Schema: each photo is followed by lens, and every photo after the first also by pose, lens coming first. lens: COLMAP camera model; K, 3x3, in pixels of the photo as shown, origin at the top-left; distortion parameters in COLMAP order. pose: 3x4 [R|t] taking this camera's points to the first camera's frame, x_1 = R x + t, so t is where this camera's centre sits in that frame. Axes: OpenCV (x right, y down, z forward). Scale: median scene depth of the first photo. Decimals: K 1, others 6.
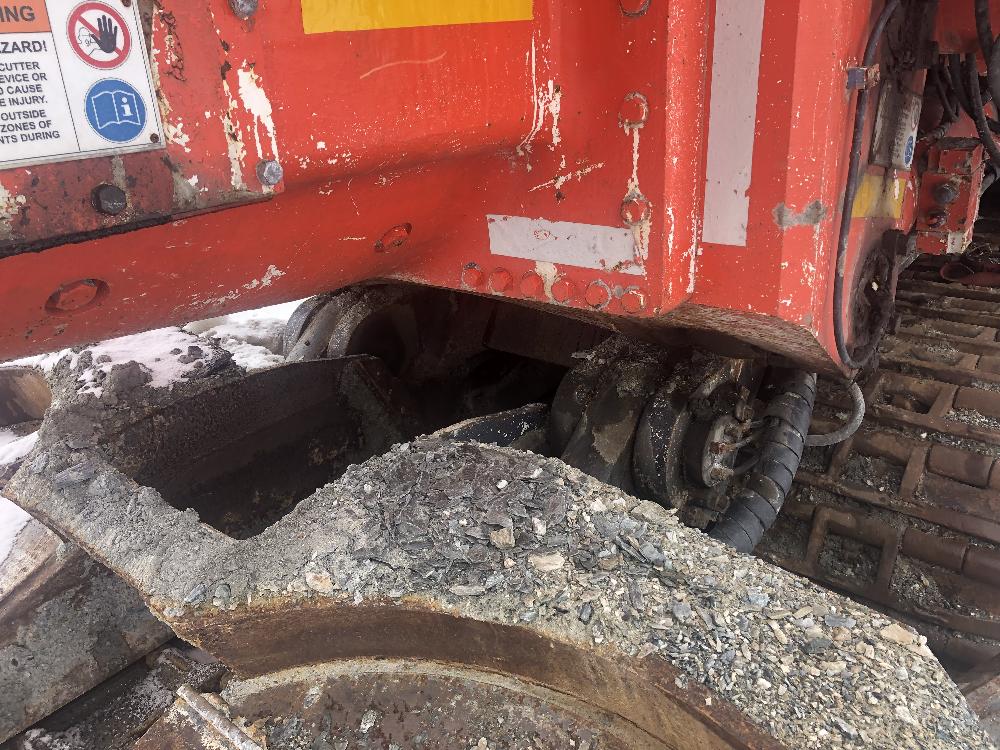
lens RADIAL K [[842.1, 0, 498.1], [0, 842.1, 372.3], [0, 0, 1]] dist [0.057955, -0.082016]
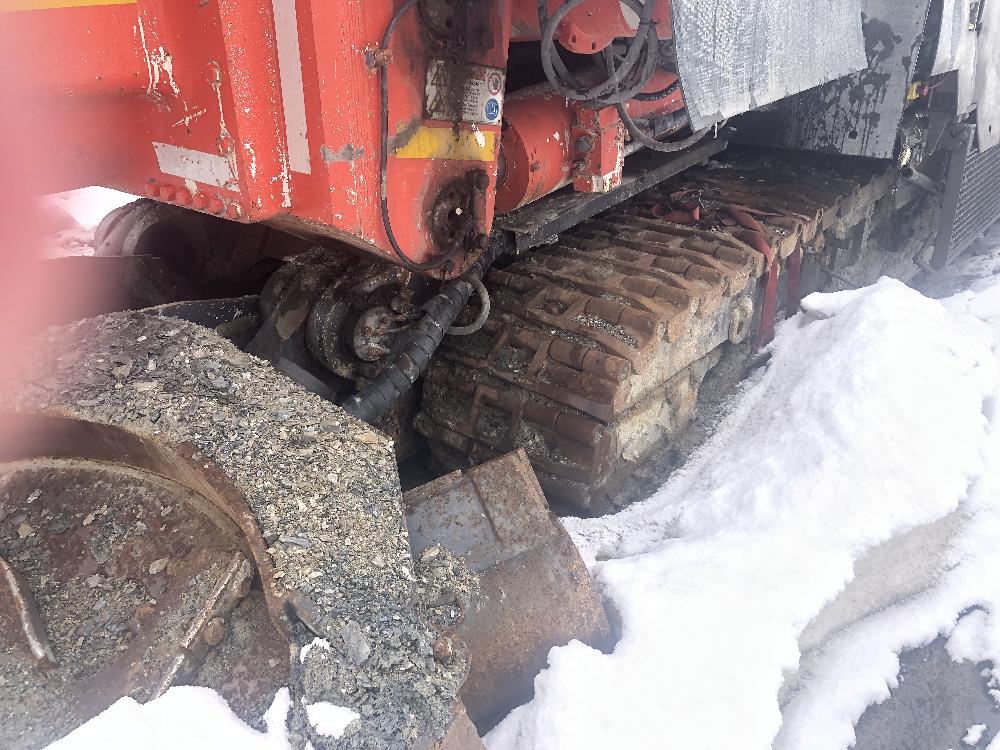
lens RADIAL K [[829.9, 0, 499.4], [0, 829.9, 371.9], [0, 0, 1]] dist [0.055015, -0.076323]
pose [[0.998852, 0.037147, 0.030229, 0.517921], [-0.039478, 0.995969, 0.080547, 0.048633], [-0.027115, -0.081648, 0.996292, -0.378088]]
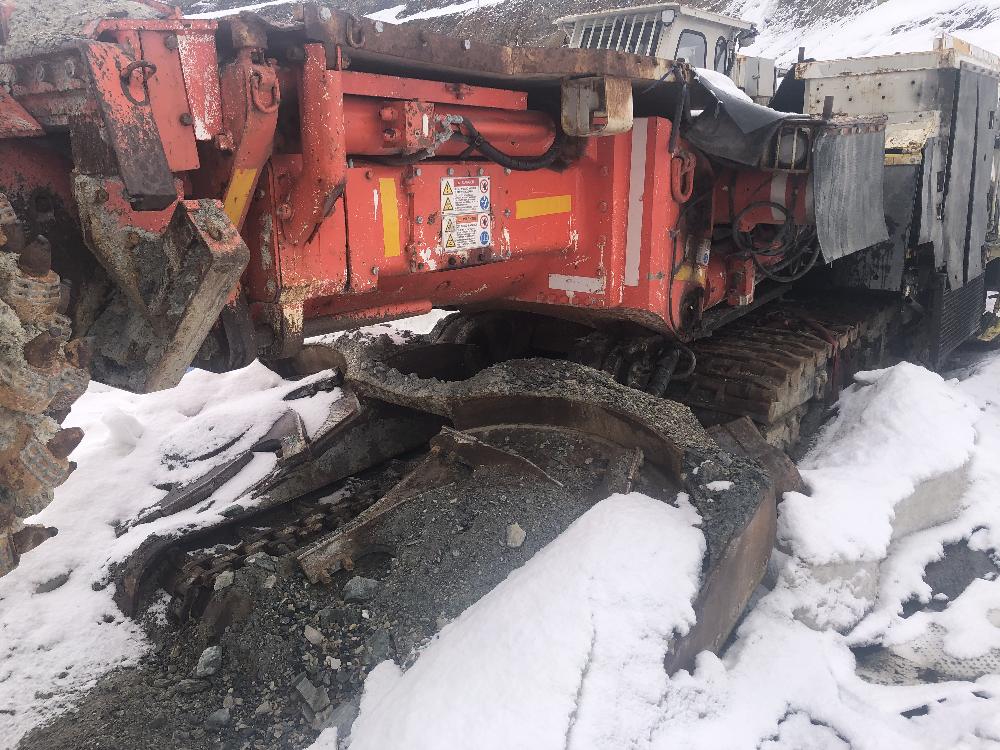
lens RADIAL K [[802.8, 0, 501.0], [0, 802.8, 357.0], [0, 0, 1]] dist [0.003288, -0.012423]
pose [[0.998973, 0.039765, 0.021724, -0.216657], [-0.036555, 0.990552, -0.132174, 0.438933], [-0.026774, 0.131244, 0.990988, -1.571059]]
